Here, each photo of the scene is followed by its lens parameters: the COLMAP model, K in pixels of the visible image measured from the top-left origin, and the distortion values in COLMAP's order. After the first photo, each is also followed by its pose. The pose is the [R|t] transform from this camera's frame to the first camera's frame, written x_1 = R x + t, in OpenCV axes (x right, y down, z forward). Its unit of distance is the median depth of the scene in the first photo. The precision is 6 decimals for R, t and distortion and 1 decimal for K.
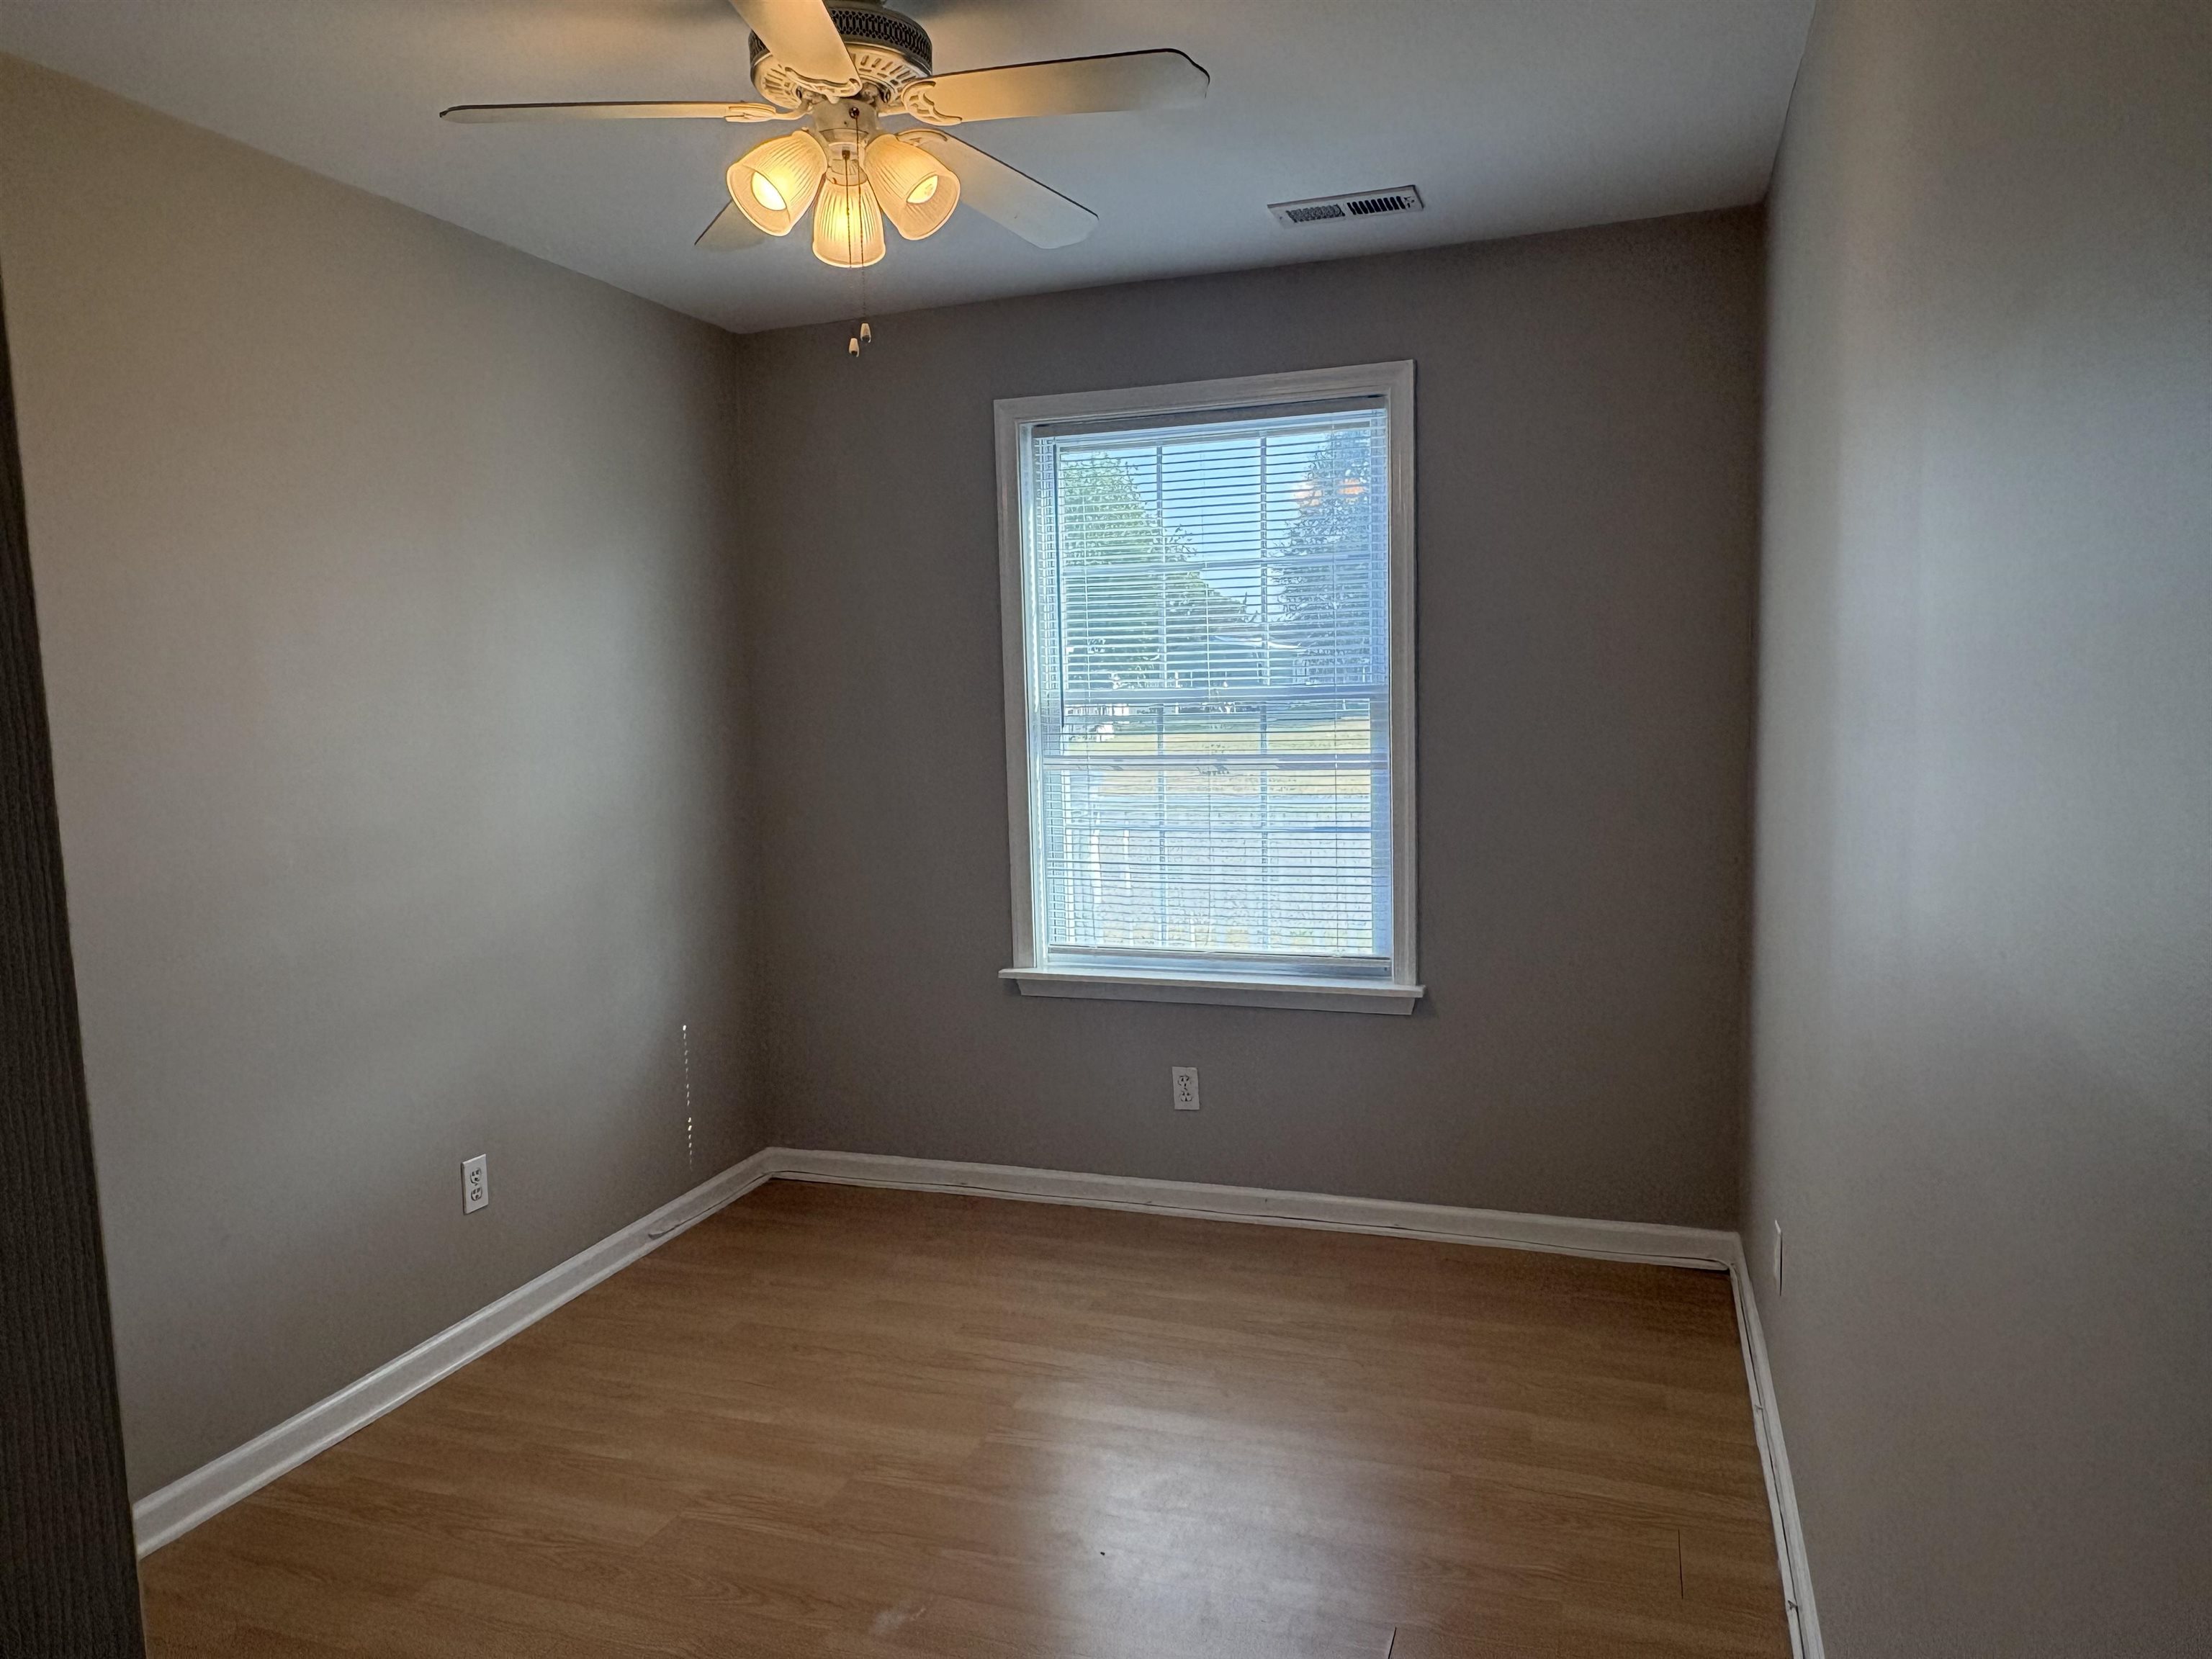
lens RADIAL K [[1485.4, 0, 1106.0], [0, 1485.4, 829.5], [0, 0, 1]] dist [0.000611, -0.000206]
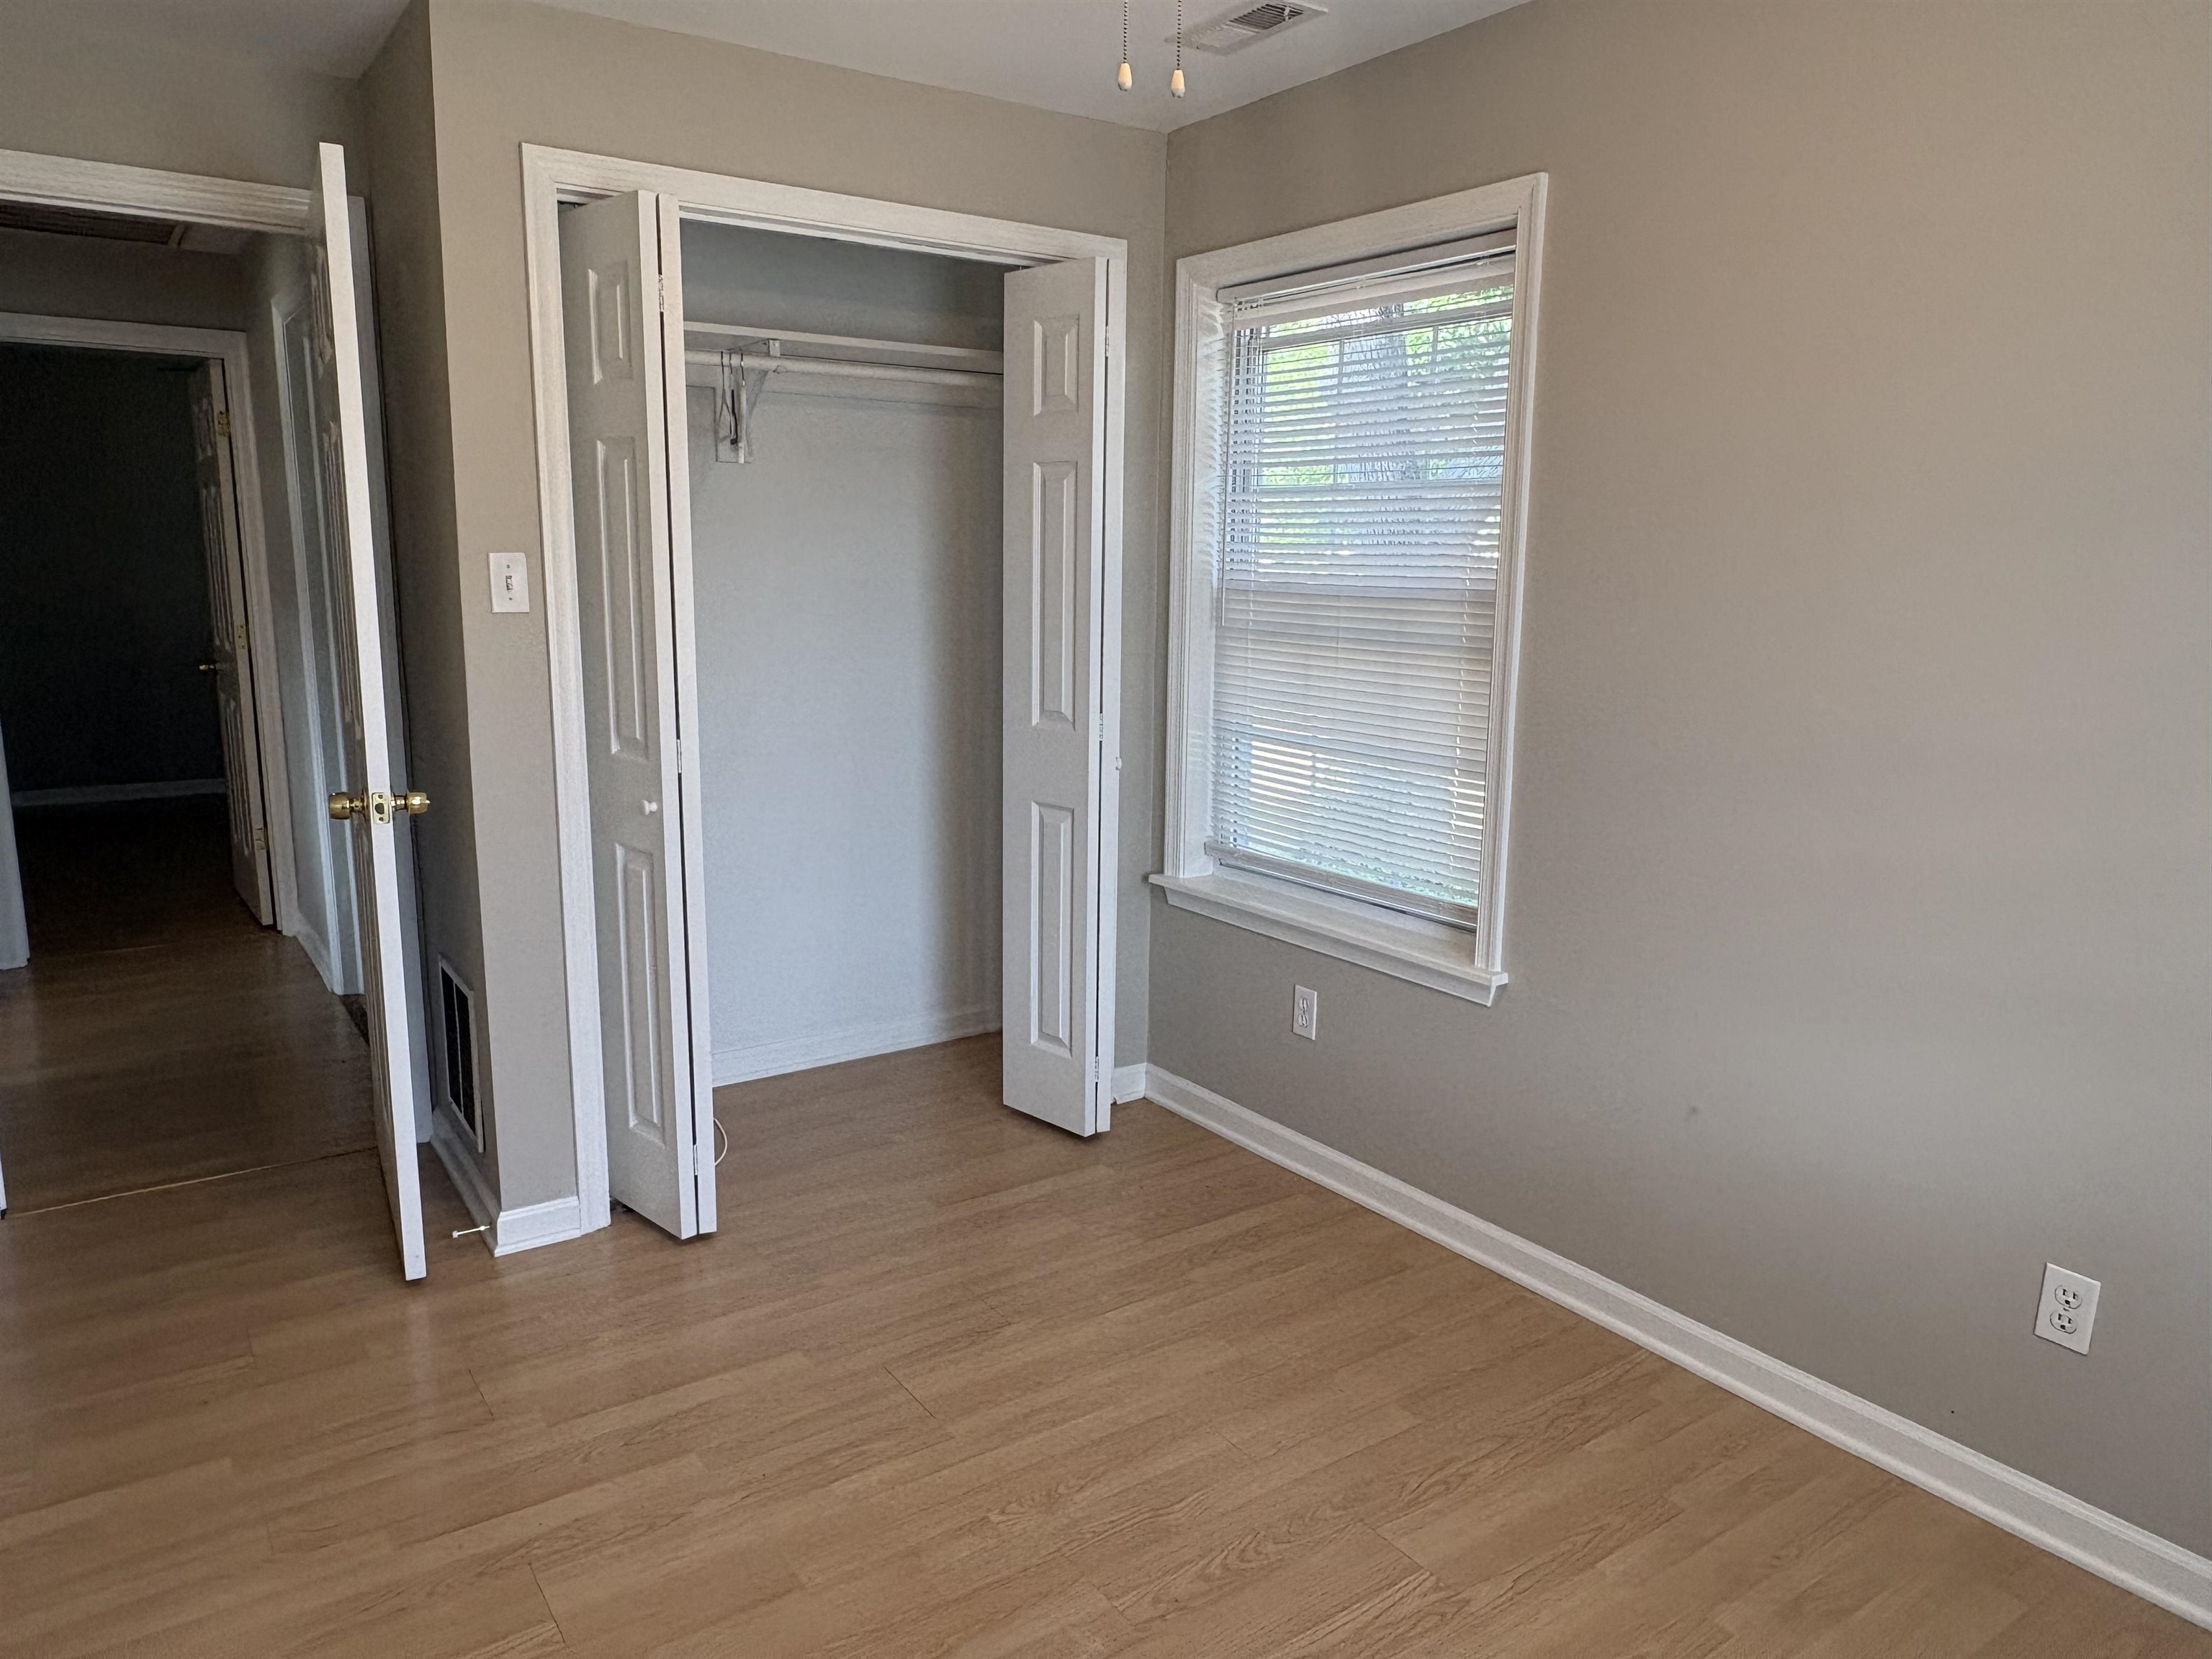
lens RADIAL K [[1485.4, 0, 1106.0], [0, 1485.4, 829.5], [0, 0, 1]] dist [0.000611, -0.000206]
pose [[-0.582521, 0.161179, -0.796675, 0.381754], [-0.088968, 0.961609, 0.259600, -0.120725], [0.807932, 0.222101, -0.545817, 1.153701]]
